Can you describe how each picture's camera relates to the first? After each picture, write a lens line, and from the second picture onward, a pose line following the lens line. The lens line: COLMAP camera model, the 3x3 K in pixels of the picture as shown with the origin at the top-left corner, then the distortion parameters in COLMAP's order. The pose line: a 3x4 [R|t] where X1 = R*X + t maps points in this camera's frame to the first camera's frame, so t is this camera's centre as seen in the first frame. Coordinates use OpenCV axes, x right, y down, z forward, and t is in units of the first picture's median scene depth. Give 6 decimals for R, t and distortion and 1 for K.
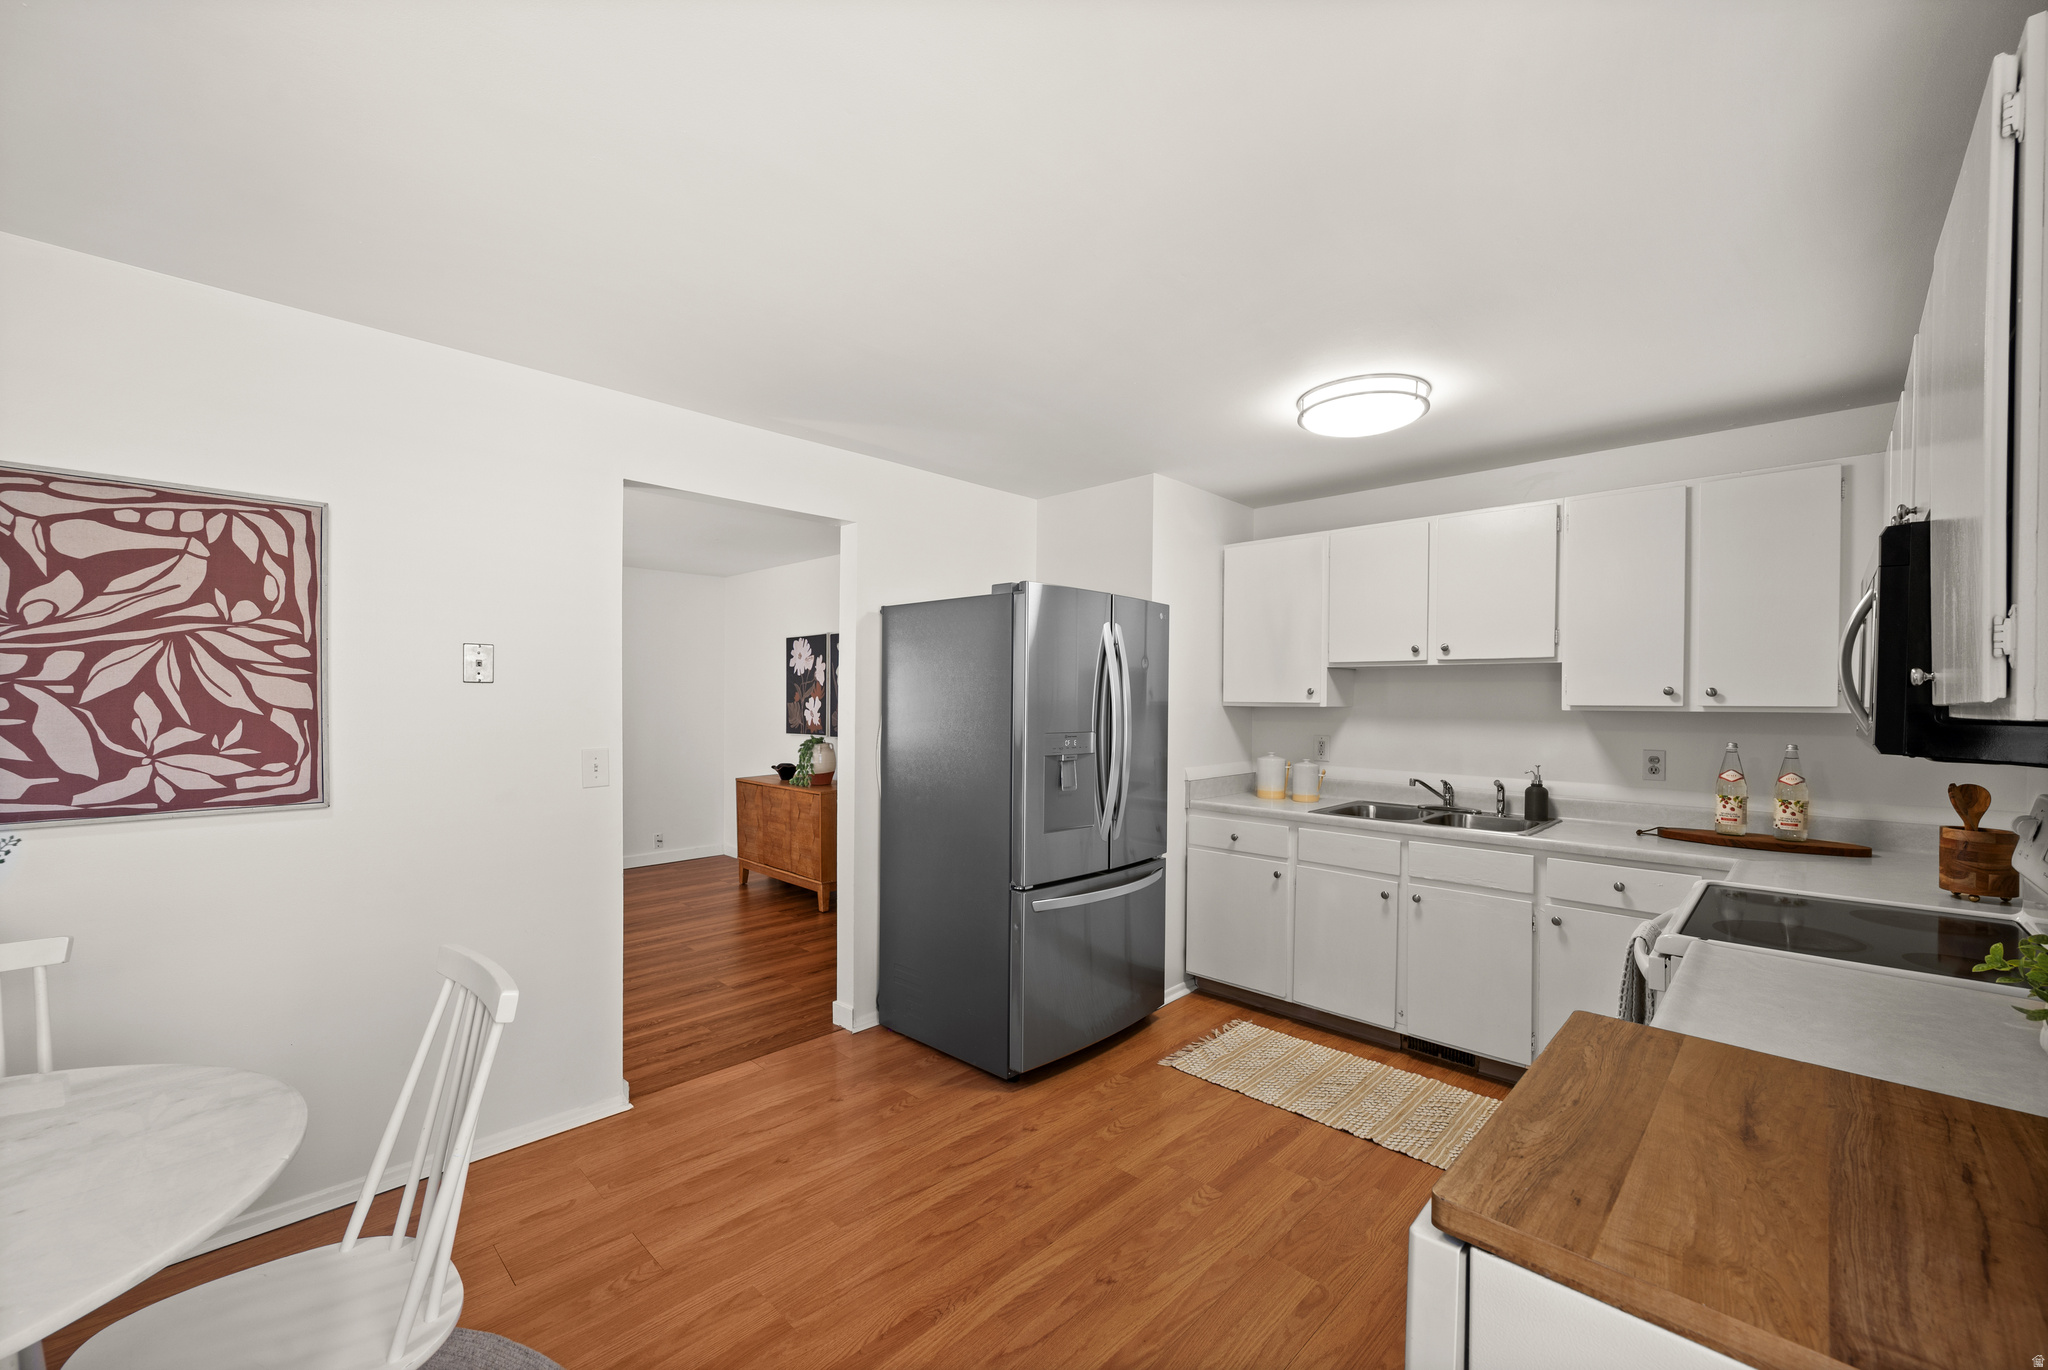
lens RADIAL K [[826.0, 0, 1024.3], [0, 826.0, 703.1], [0, 0, 1]] dist [0.001659, 0.000037]
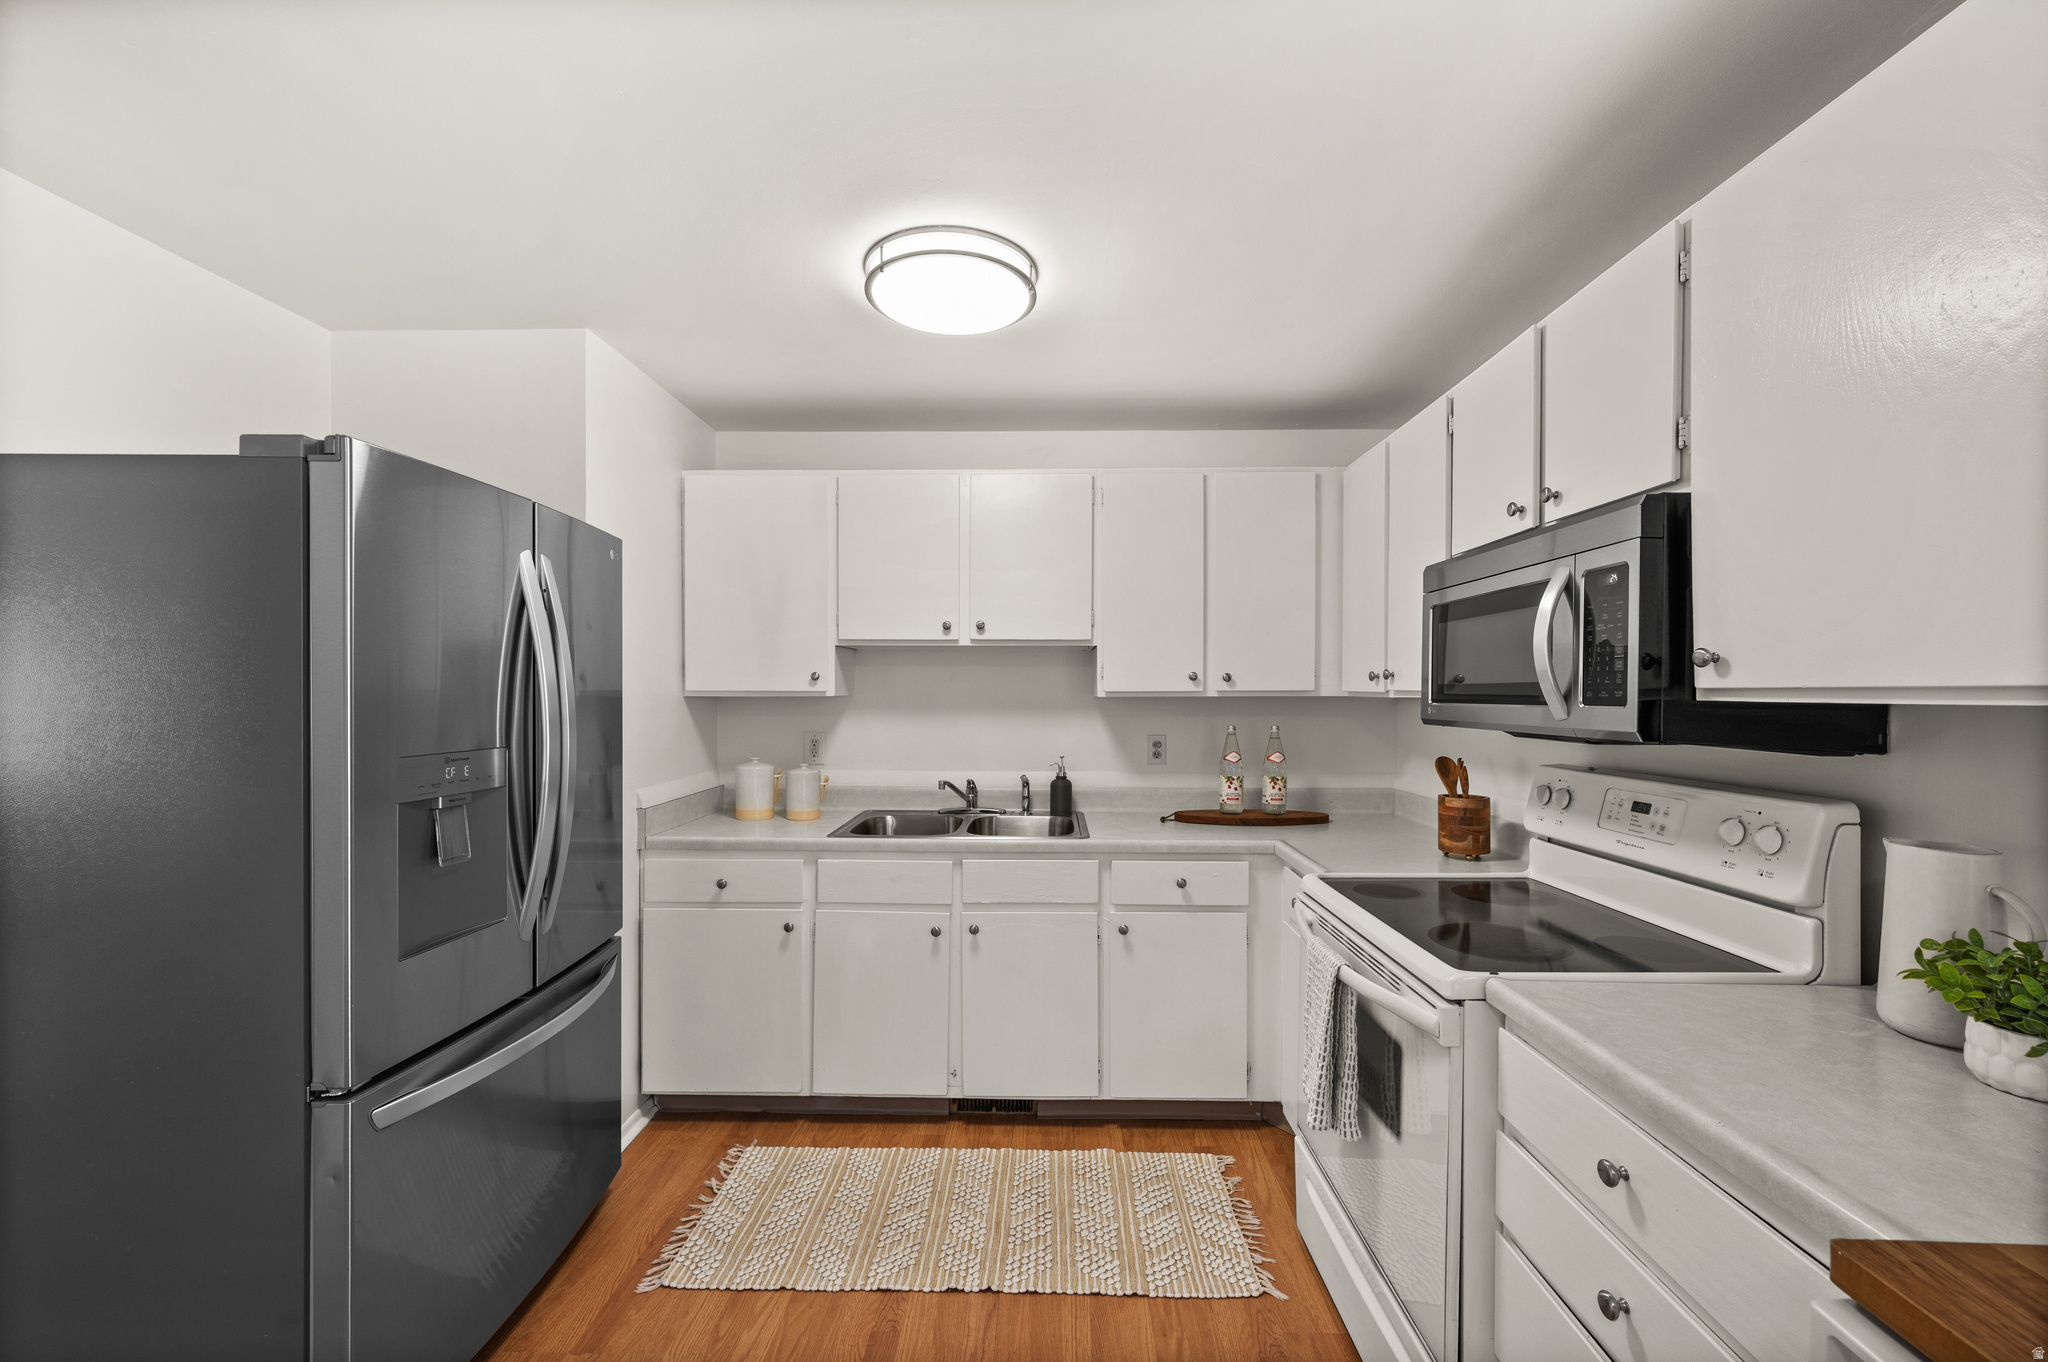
lens RADIAL K [[820.3, 0, 1045.4], [0, 820.3, 694.3], [0, 0, 1]] dist [-0.001383, 0.000931]
pose [[0.720149, -0.011066, 0.693731, -0.035826], [0.008006, 0.999939, 0.007639, -0.001703], [-0.693773, 0.000053, 0.720194, 0.391107]]
